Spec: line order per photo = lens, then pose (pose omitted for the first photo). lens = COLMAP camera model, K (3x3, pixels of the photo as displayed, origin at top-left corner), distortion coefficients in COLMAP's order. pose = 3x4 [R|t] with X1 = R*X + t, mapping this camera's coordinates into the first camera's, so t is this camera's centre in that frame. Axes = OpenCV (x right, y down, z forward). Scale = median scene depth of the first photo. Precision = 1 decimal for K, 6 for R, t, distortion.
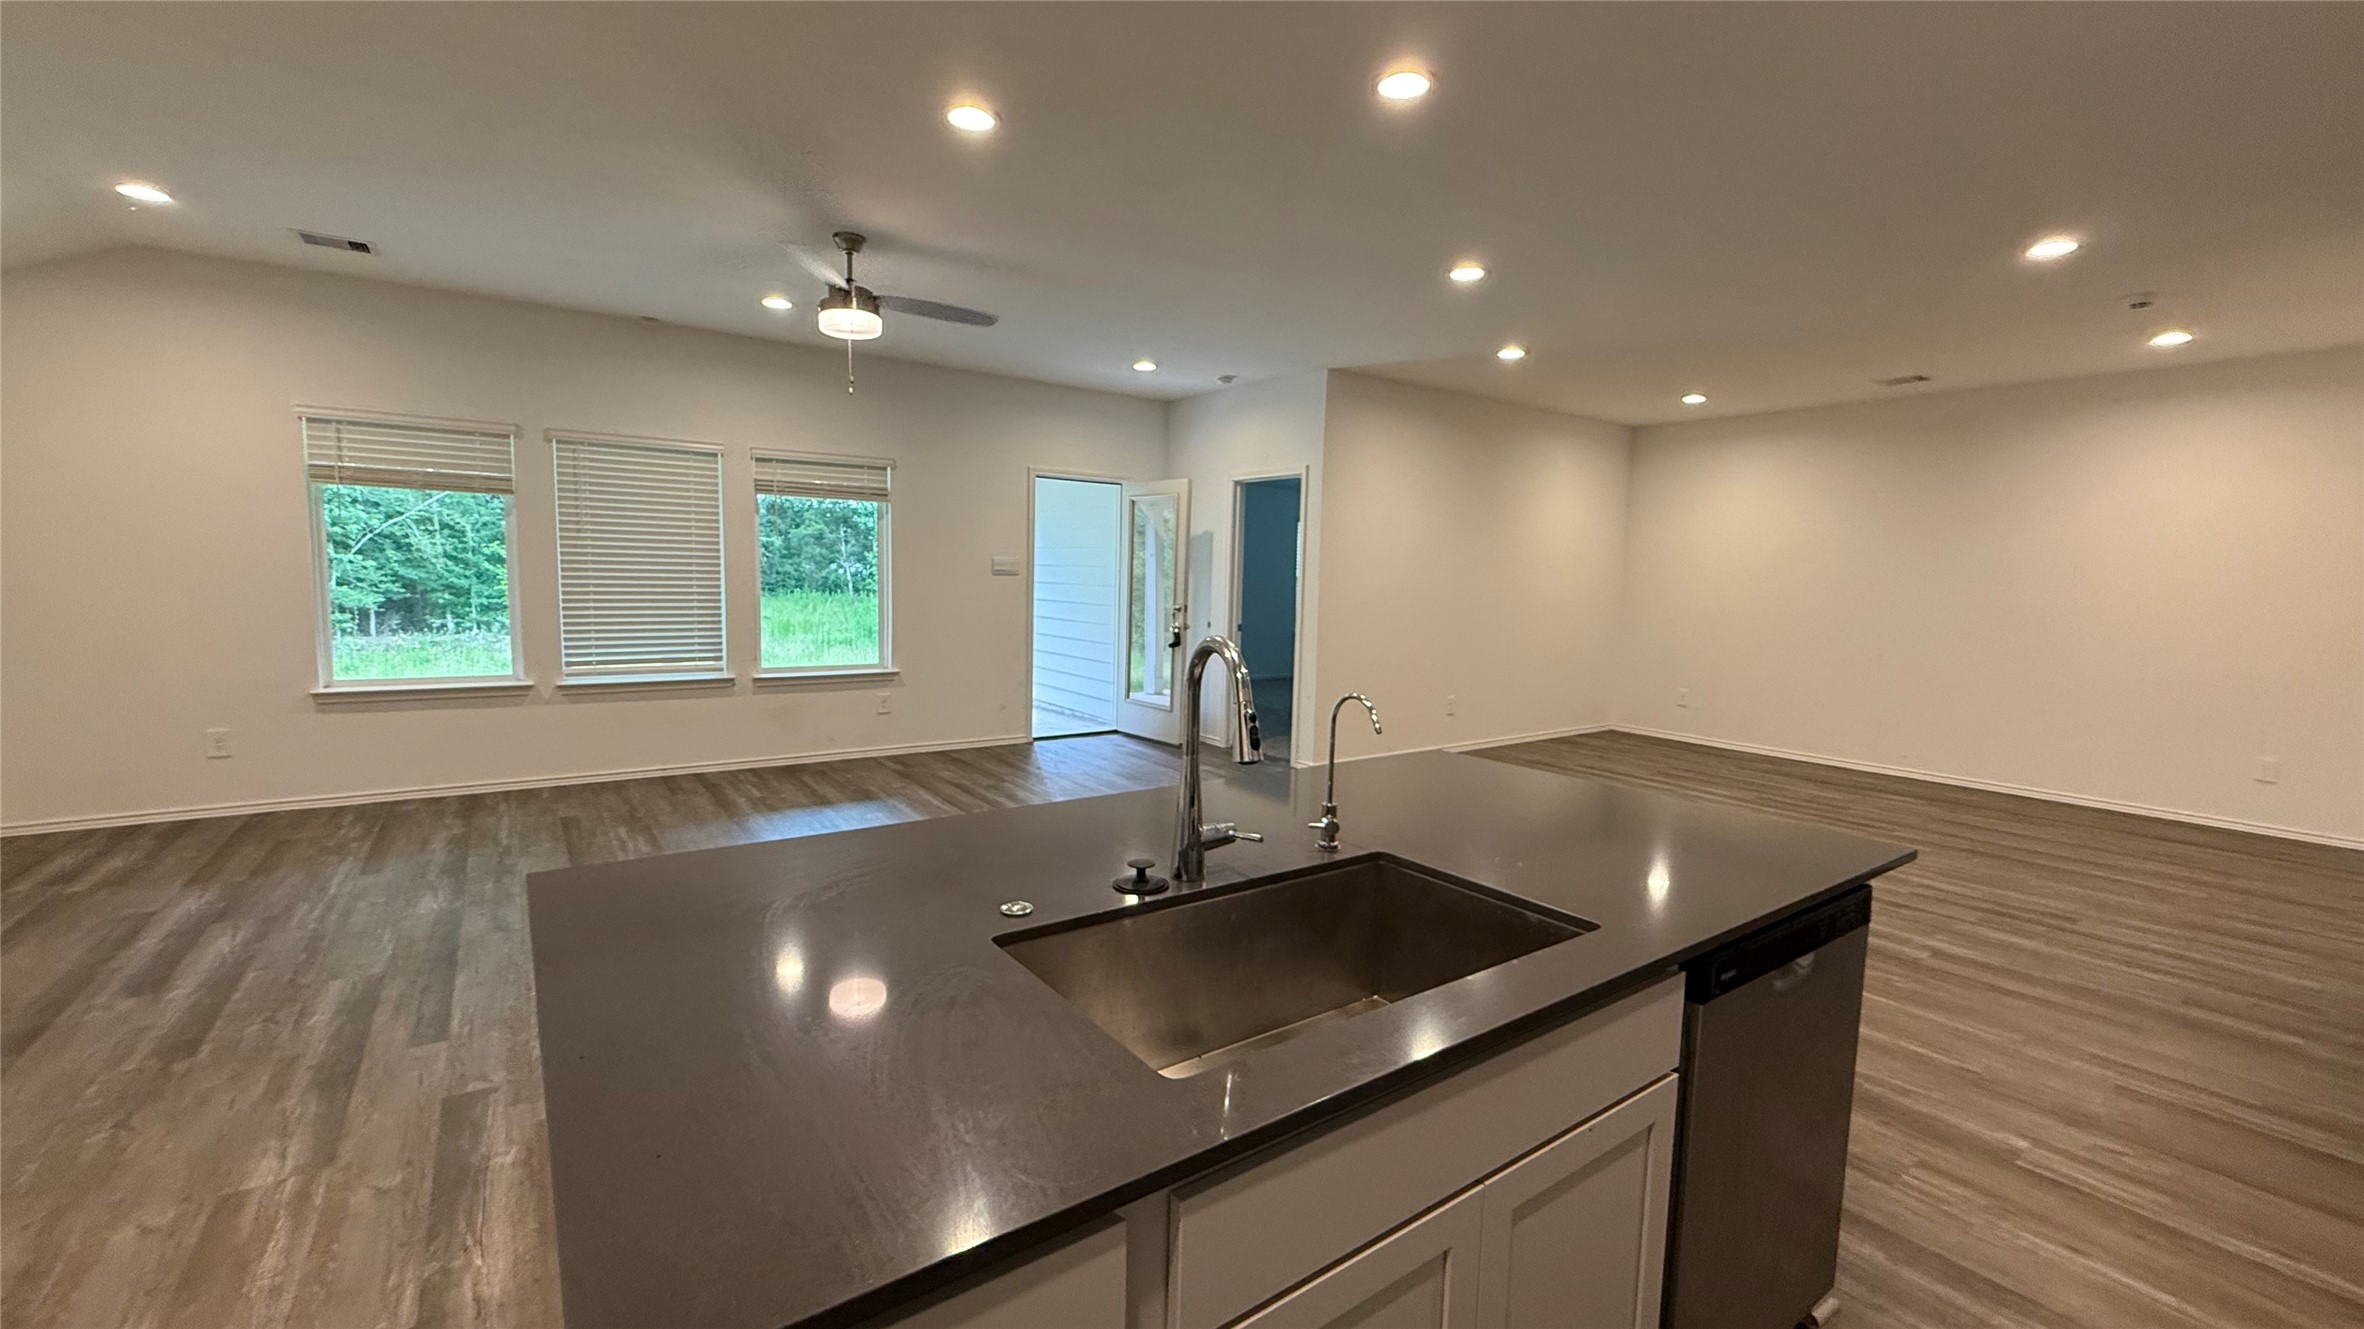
lens RADIAL K [[956.9, 0, 1186.6], [0, 956.9, 665.1], [0, 0, 1]] dist [-0.002296, 0.000564]
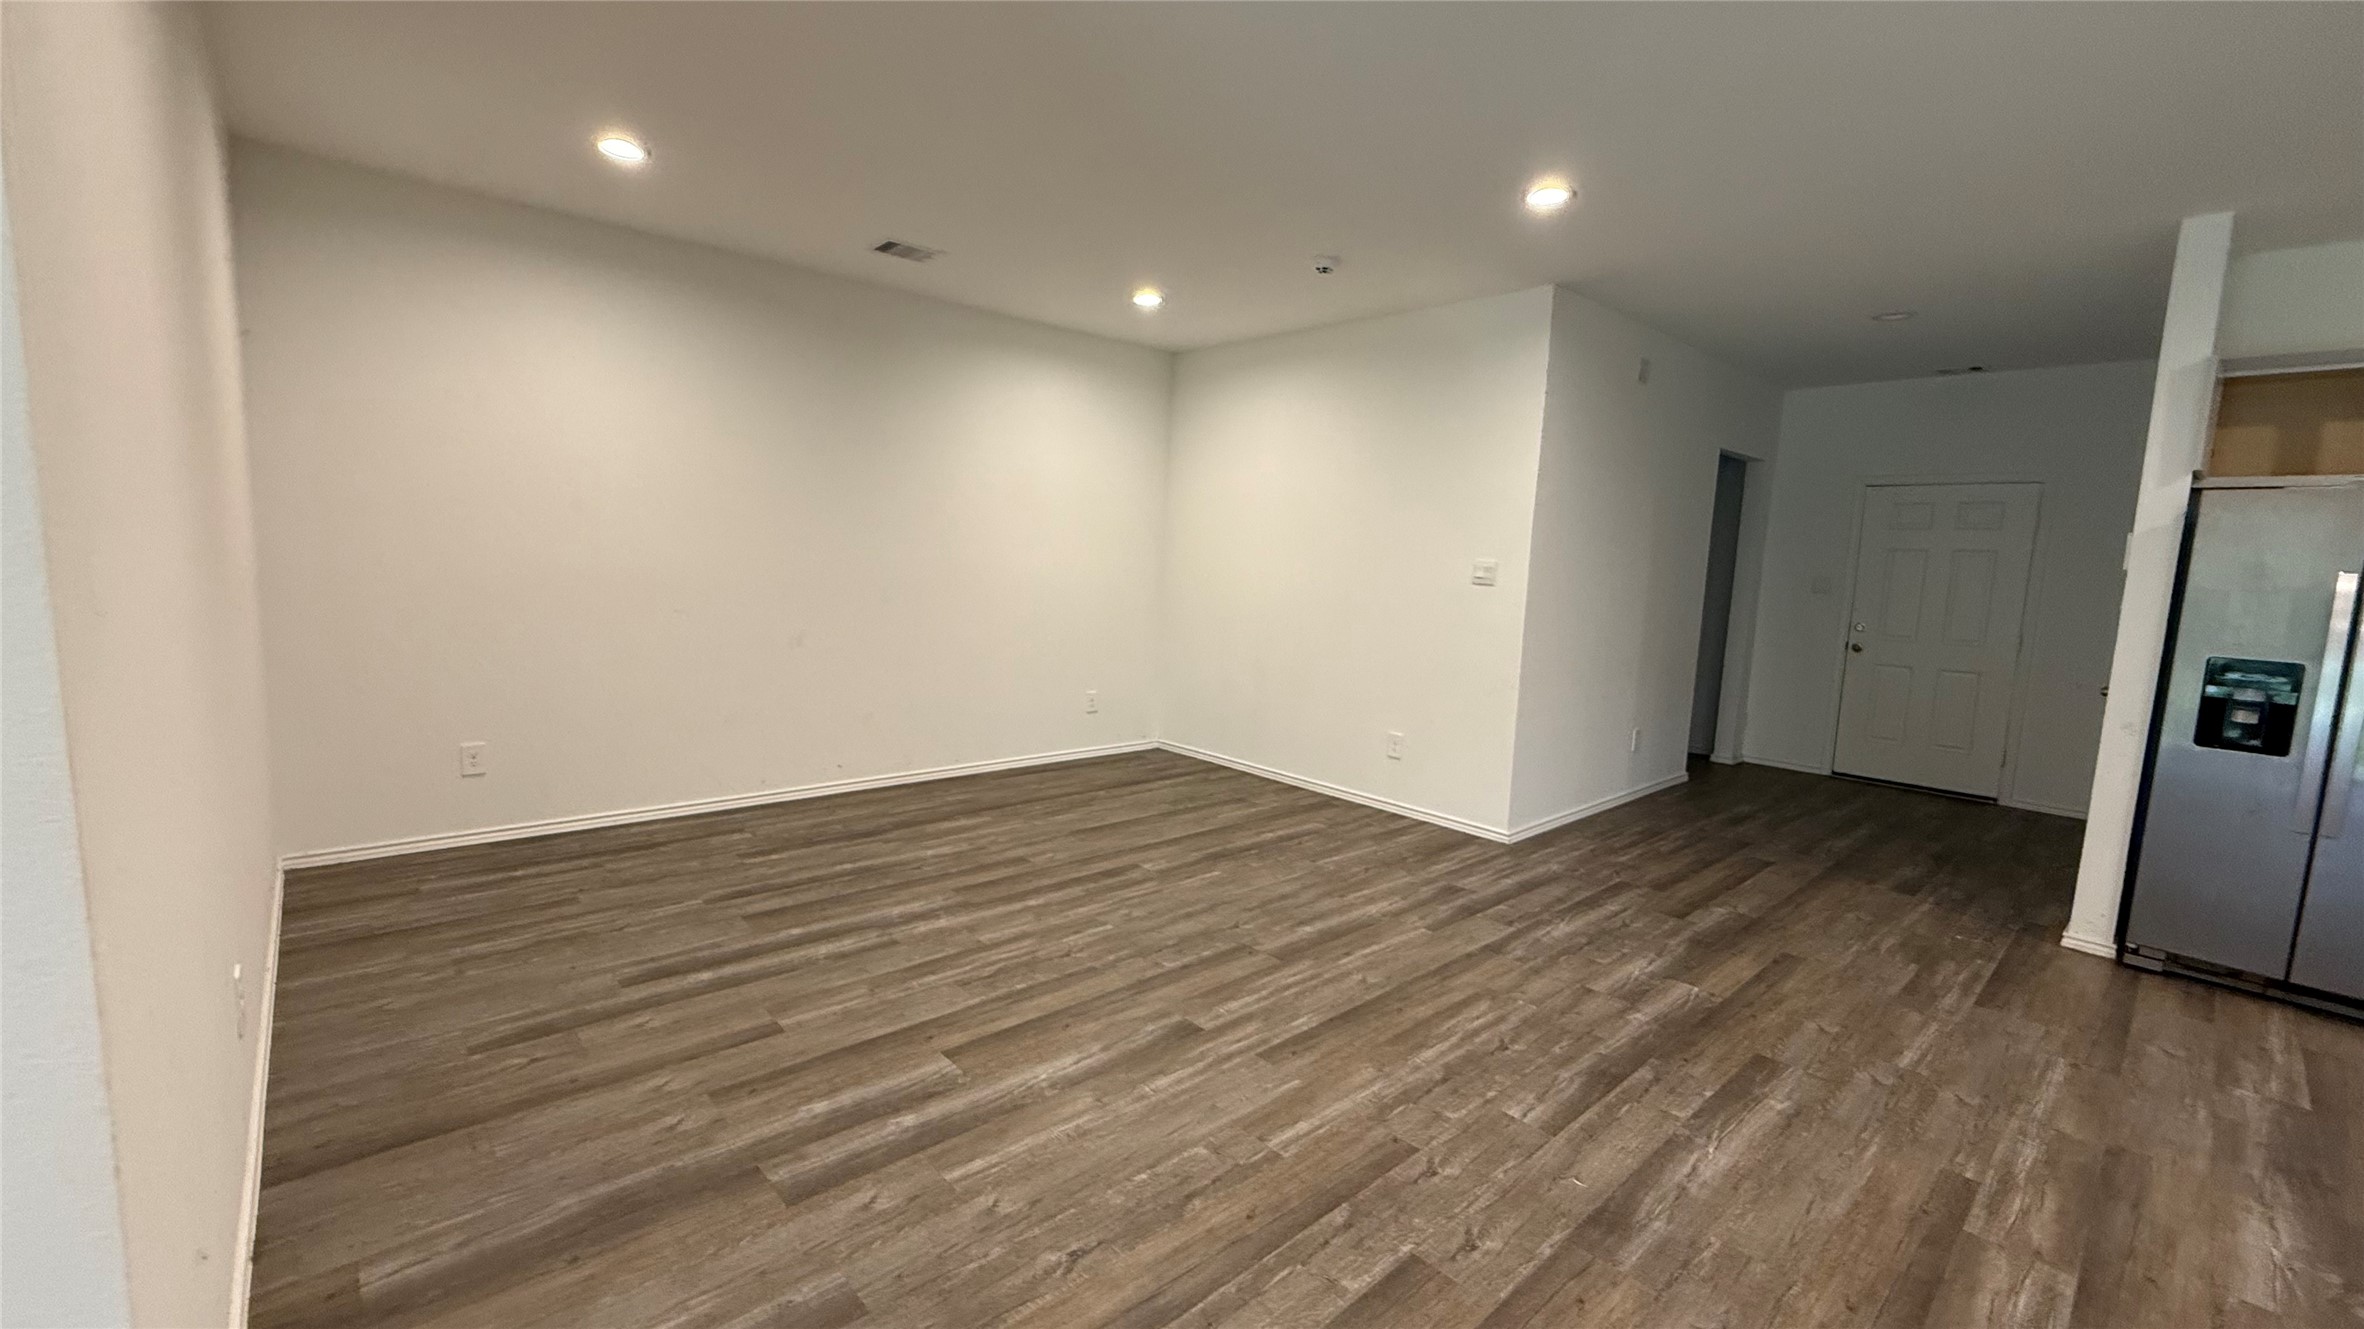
lens RADIAL K [[956.9, 0, 1186.6], [0, 956.9, 665.1], [0, 0, 1]] dist [-0.002296, 0.000564]
pose [[-0.102915, -0.151045, 0.983155, -0.030805], [0.059897, 0.985669, 0.157701, -0.220462], [-0.992885, 0.075118, -0.092393, 1.997417]]
